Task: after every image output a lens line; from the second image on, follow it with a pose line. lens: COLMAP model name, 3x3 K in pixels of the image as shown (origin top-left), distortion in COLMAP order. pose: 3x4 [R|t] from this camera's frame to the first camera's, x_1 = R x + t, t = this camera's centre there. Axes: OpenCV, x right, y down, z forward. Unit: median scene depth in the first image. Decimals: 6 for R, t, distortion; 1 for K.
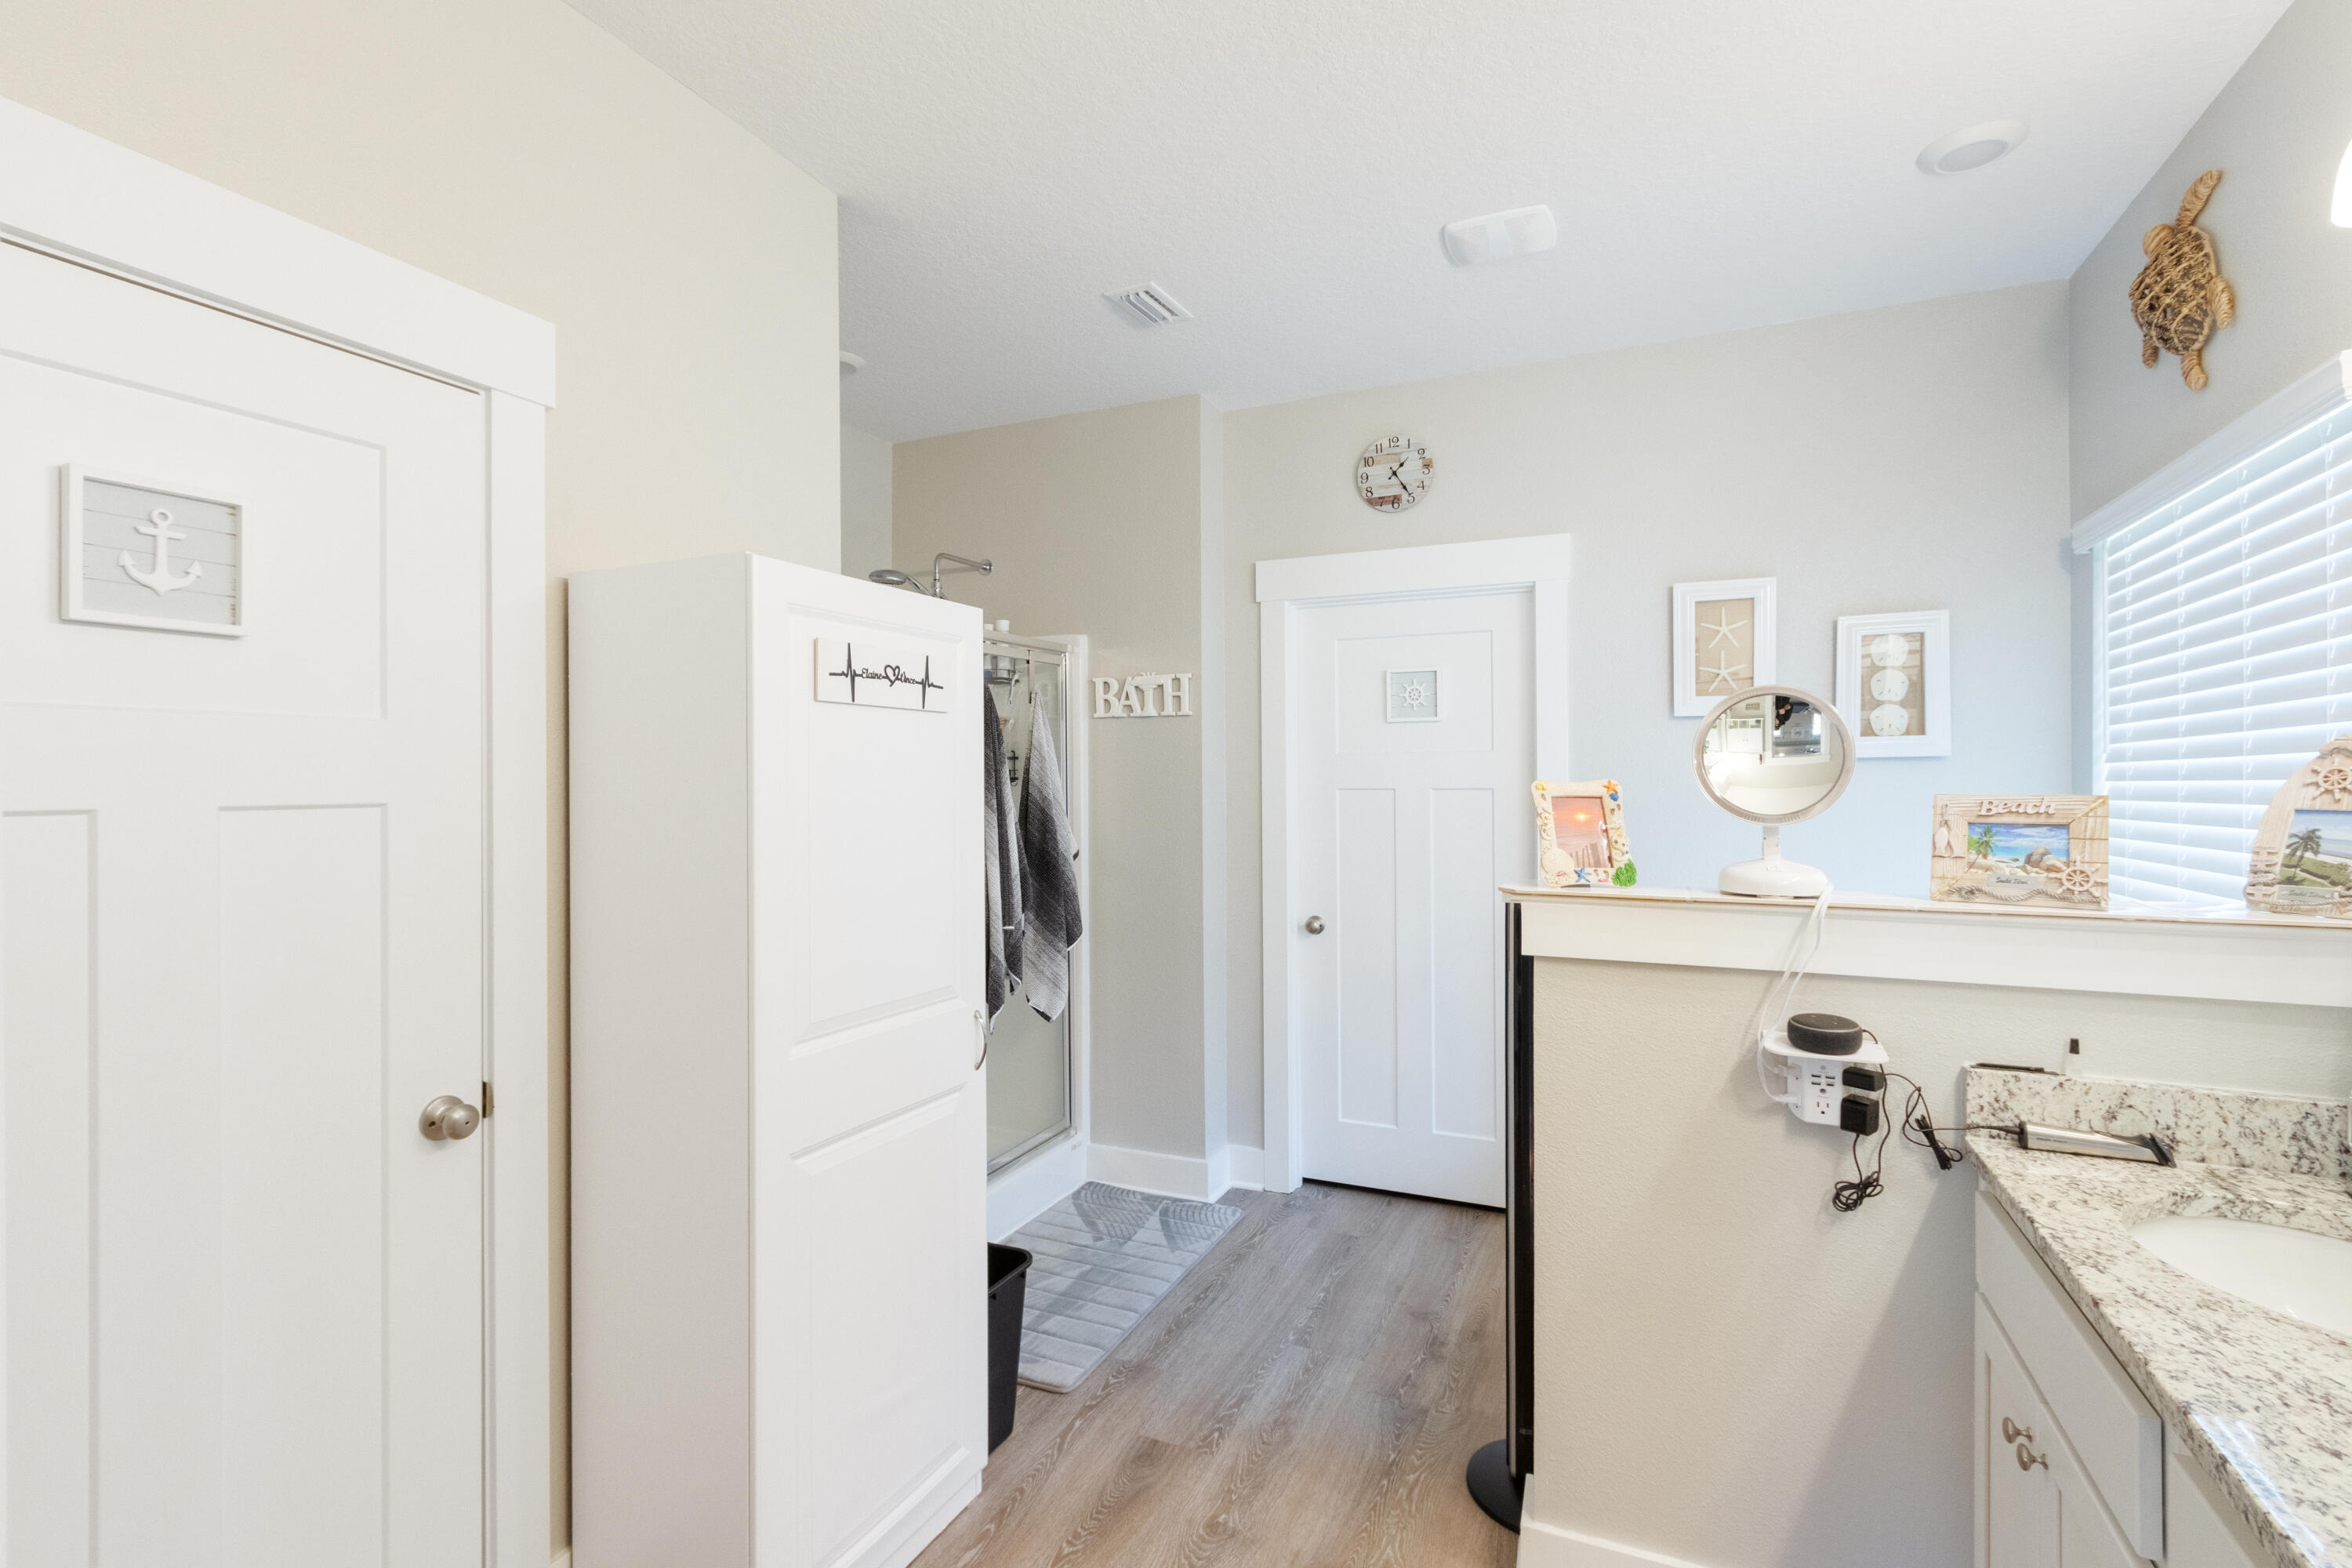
lens RADIAL K [[1095.0, 0, 1163.0], [0, 1095.0, 790.1], [0, 0, 1]] dist [0.002625, 0.000278]
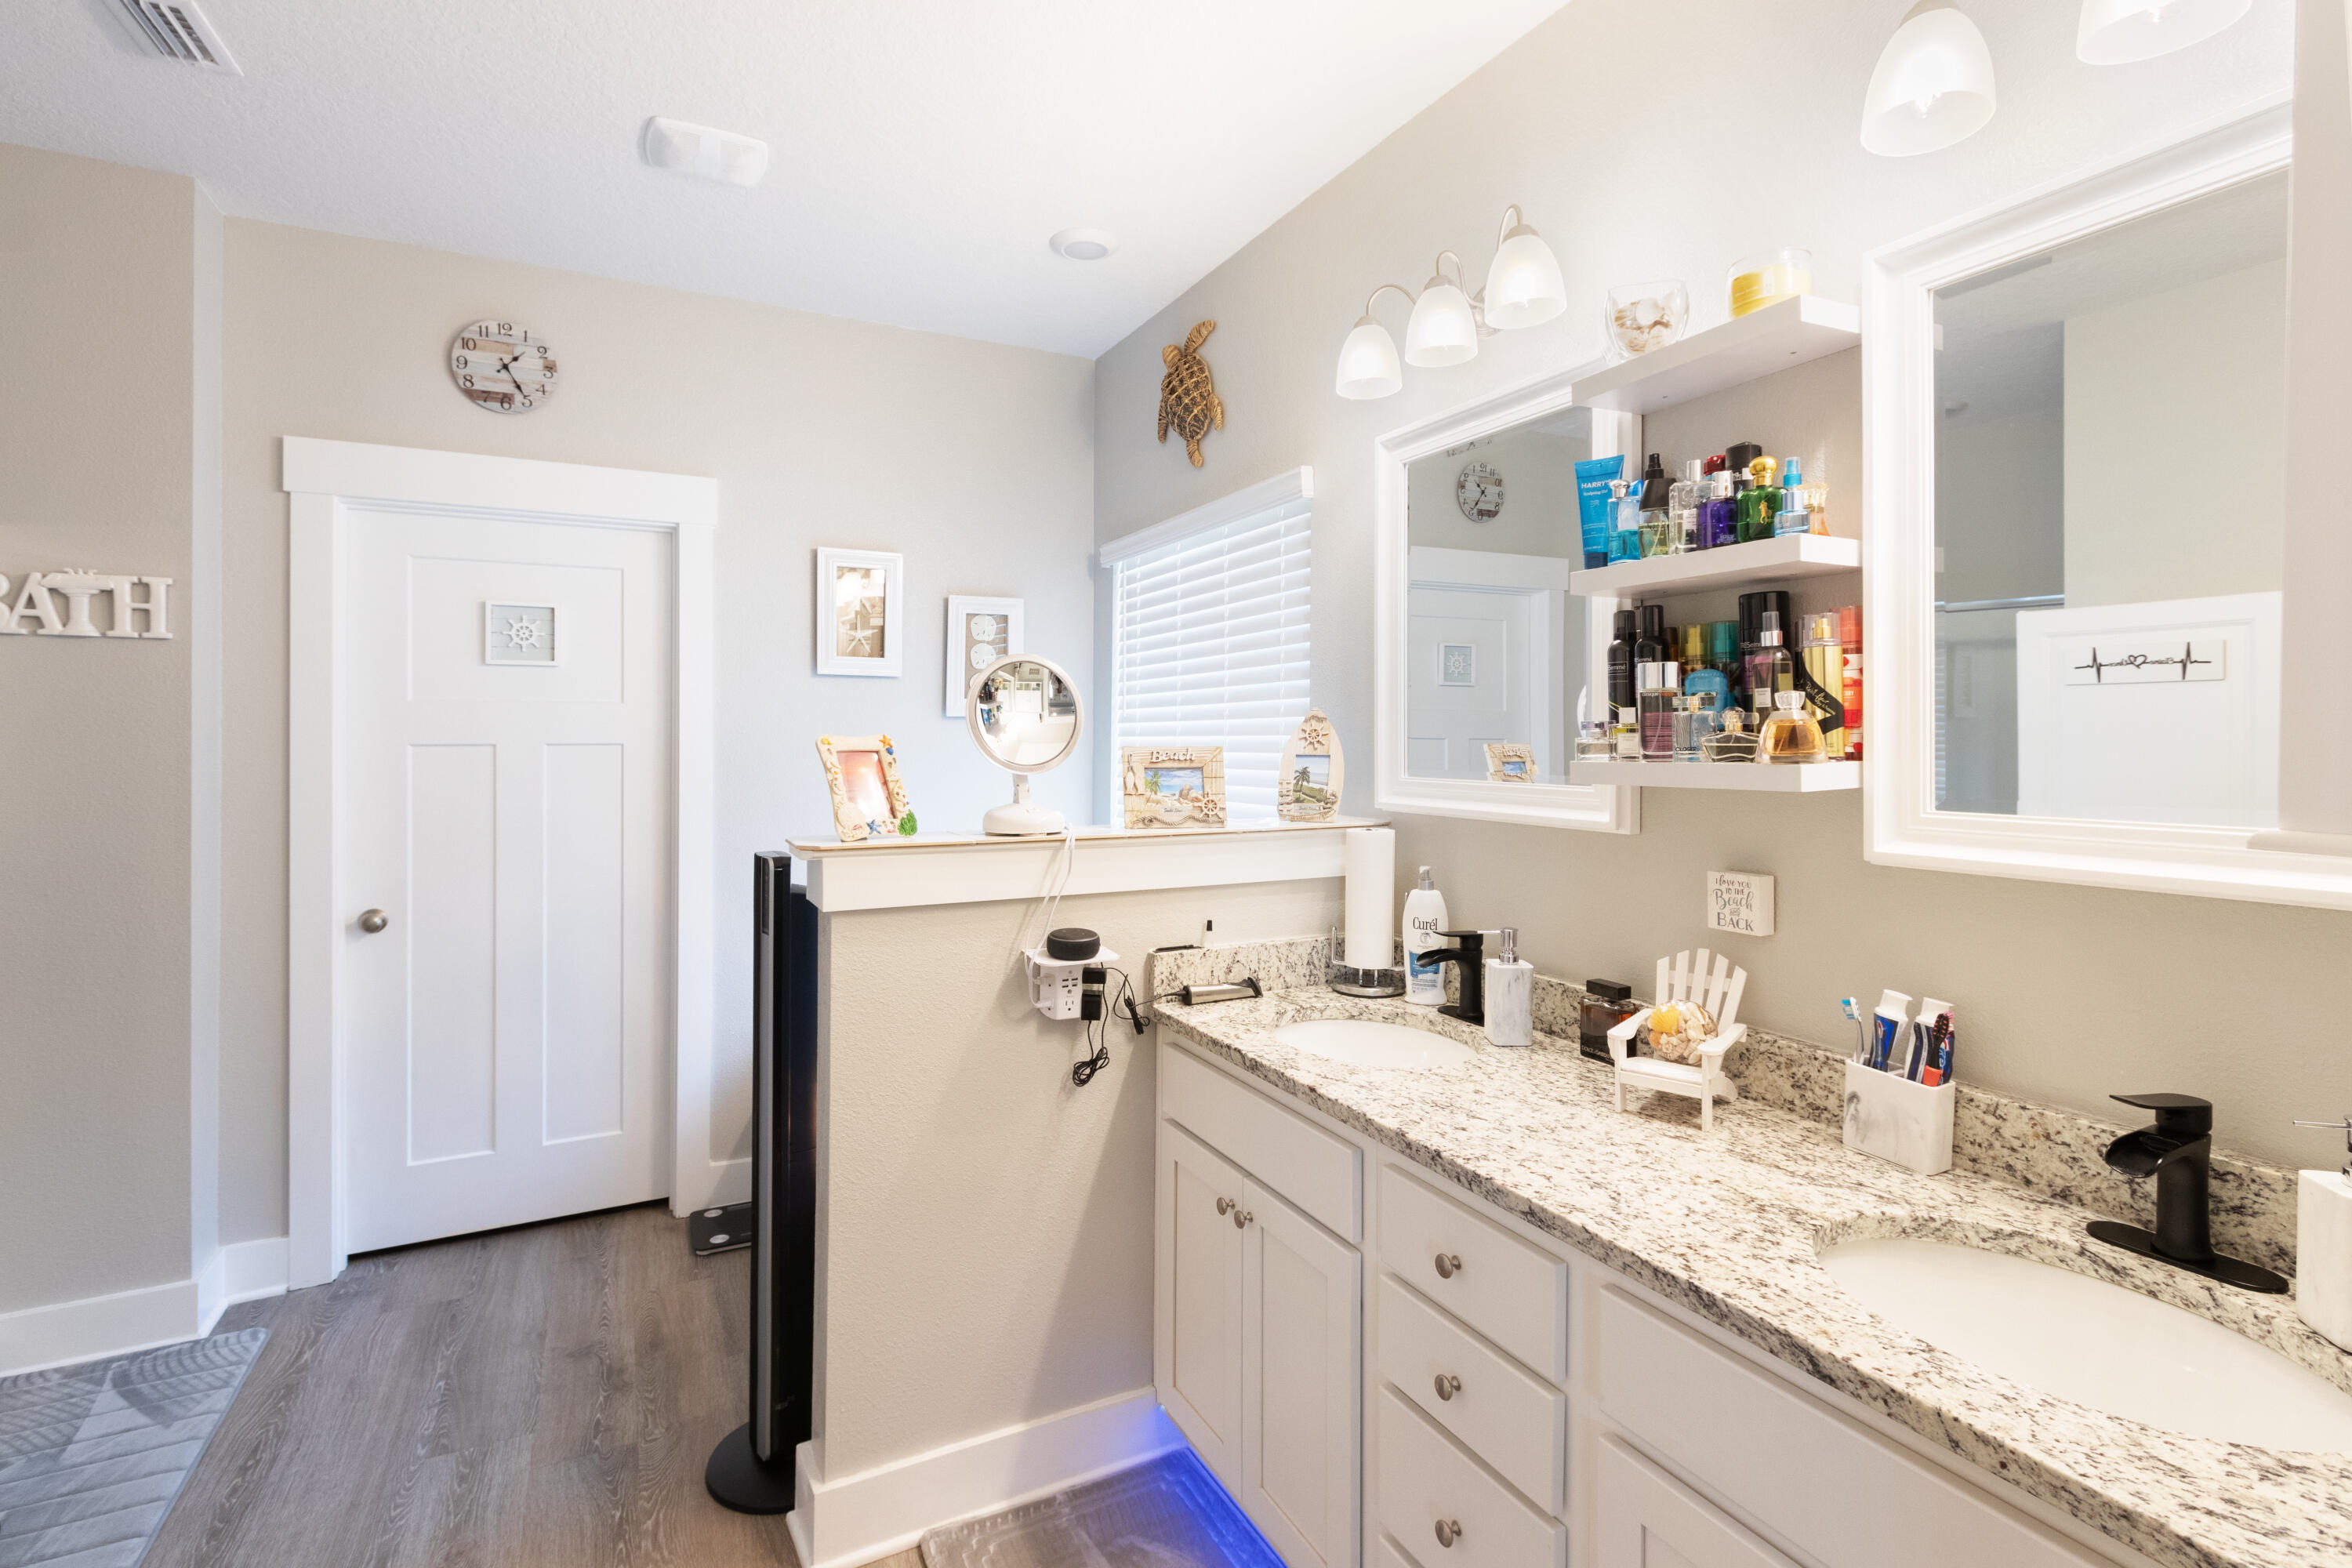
lens RADIAL K [[1111.4, 0, 1183.8], [0, 1111.4, 745.1], [0, 0, 1]] dist [0.005031, -0.000293]
pose [[0.611697, -0.005053, 0.791076, -0.228392], [0.005009, 0.999984, 0.002514, -0.000642], [-0.791076, 0.002425, 0.611713, 0.113494]]
